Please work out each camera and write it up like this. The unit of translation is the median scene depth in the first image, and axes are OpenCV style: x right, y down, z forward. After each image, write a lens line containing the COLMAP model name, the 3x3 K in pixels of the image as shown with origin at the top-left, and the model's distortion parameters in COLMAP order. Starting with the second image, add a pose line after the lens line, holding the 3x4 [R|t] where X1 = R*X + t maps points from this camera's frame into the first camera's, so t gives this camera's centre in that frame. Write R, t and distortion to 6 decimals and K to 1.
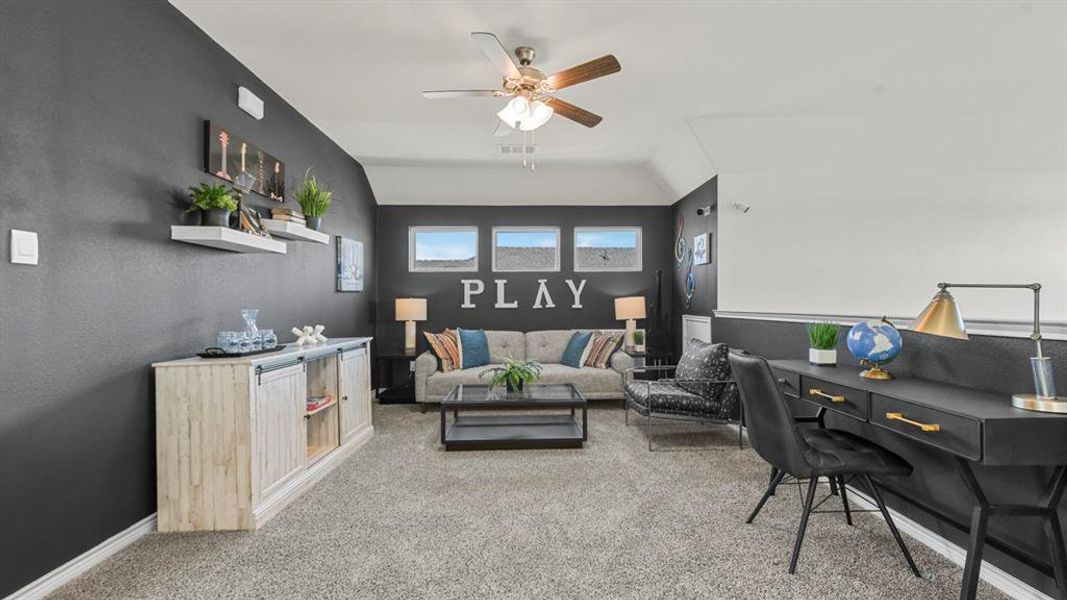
lens RADIAL K [[420.6, 0, 538.0], [0, 420.6, 291.4], [0, 0, 1]] dist [0.010993, -0.000143]
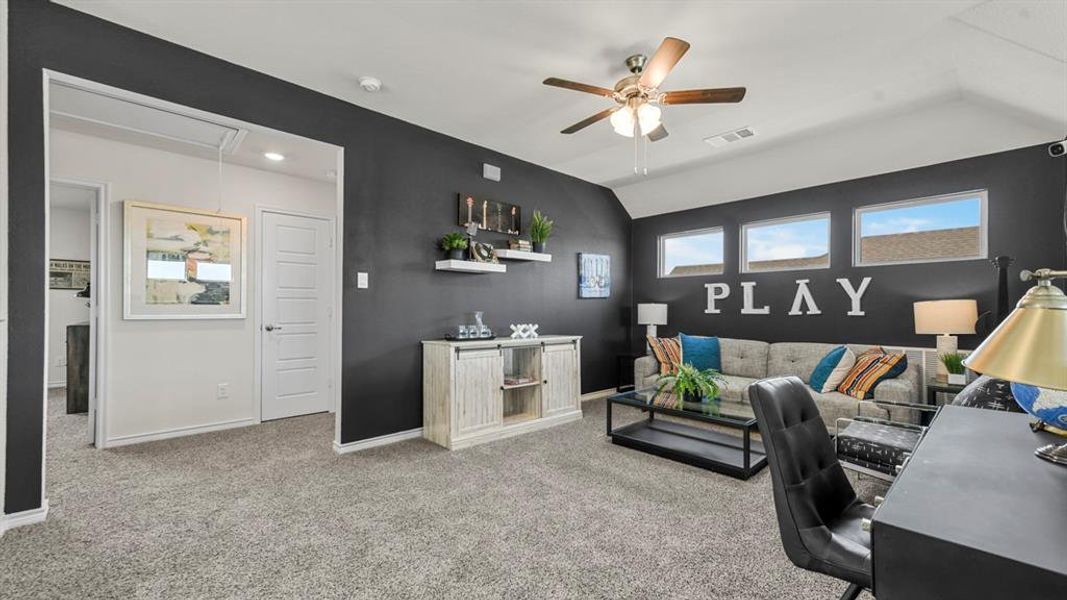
lens RADIAL K [[420.6, 0, 538.0], [0, 420.6, 291.4], [0, 0, 1]] dist [0.010993, -0.000143]
pose [[0.664935, -0.024709, -0.746493, 0.359432], [0.015848, 0.999694, -0.018973, 0.002117], [0.746733, 0.000786, 0.665123, 0.096492]]
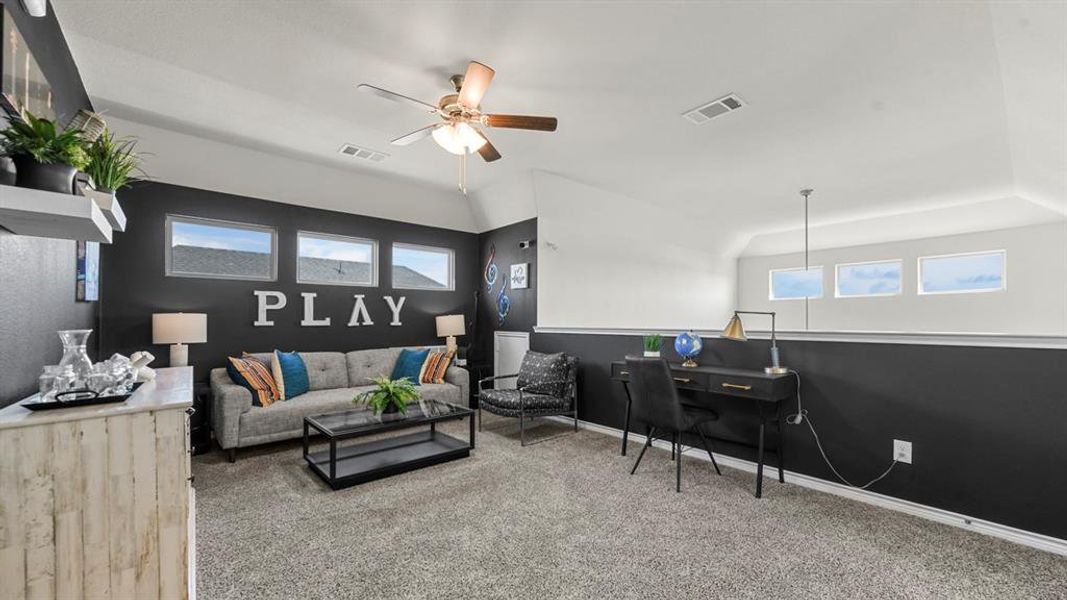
lens RADIAL K [[416.2, 0, 538.6], [0, 416.2, 305.0], [0, 0, 1]] dist [0.012940, 0.000063]
pose [[0.778145, 0.027584, 0.627479, -0.331697], [-0.021191, 0.999619, -0.017665, 0.002211], [-0.627727, 0.000449, 0.778433, 0.048591]]
